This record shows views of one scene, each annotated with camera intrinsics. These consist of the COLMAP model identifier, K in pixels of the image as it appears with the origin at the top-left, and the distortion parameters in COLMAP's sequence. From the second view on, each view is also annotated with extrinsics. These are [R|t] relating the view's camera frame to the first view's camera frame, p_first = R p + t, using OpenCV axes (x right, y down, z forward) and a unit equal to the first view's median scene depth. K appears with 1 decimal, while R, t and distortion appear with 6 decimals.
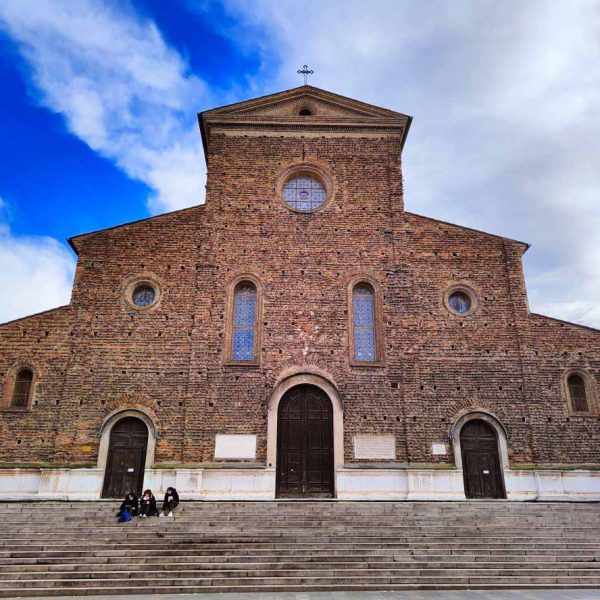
lens RADIAL K [[544.6, 0, 300.0], [0, 544.6, 300.0], [0, 0, 1]] dist [0.011244, -0.007559]
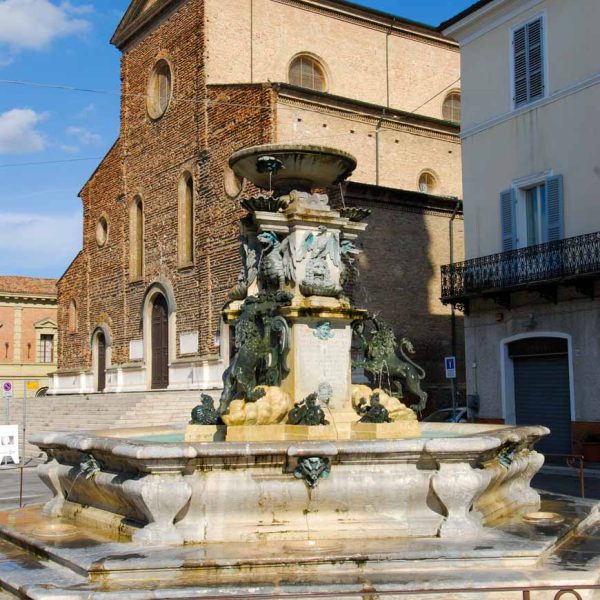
lens RADIAL K [[913.7, 0, 300.0], [0, 913.7, 300.0], [0, 0, 1]] dist [0.025215, 0.046818]
pose [[0.528536, -0.098995, -0.843119, 1.715701], [0.335115, 0.936847, 0.100078, 0.079310], [0.779966, -0.335437, 0.528332, 0.233700]]
